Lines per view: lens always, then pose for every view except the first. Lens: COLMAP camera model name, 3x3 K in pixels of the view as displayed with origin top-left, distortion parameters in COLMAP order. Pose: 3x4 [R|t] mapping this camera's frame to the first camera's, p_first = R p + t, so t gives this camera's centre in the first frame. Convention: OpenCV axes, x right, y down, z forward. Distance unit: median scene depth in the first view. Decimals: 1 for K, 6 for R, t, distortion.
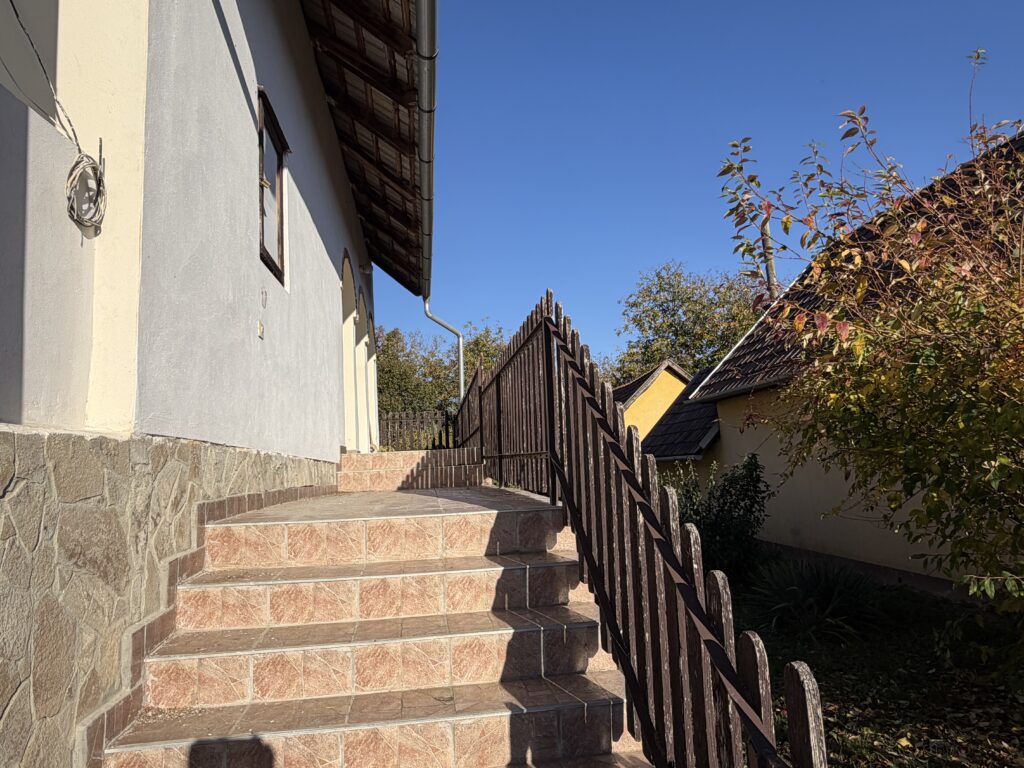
lens RADIAL K [[642.4, 0, 512.0], [0, 642.4, 384.0], [0, 0, 1]] dist [0.001574, -0.001121]
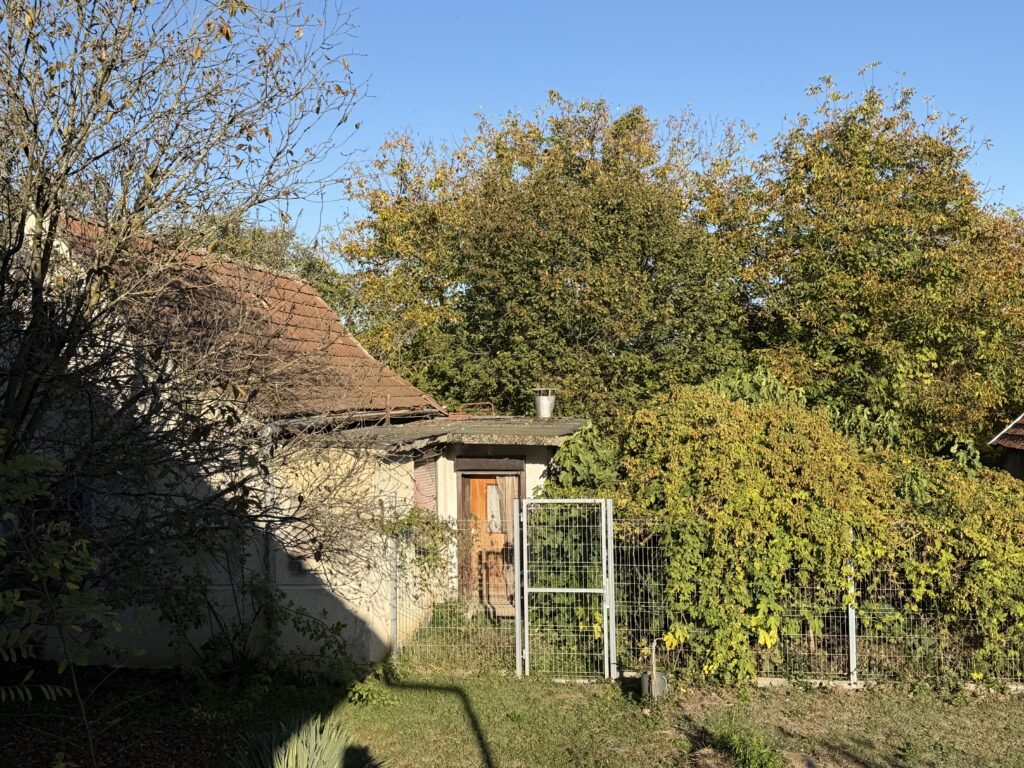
lens RADIAL K [[1036.5, 0, 512.0], [0, 1036.5, 384.0], [0, 0, 1]] dist [0.124064, -0.001171]
pose [[0.958788, 0.041226, -0.281115, -0.208528], [-0.003205, 0.990923, 0.134391, 0.006712], [0.284103, -0.127952, 0.950218, 1.076041]]
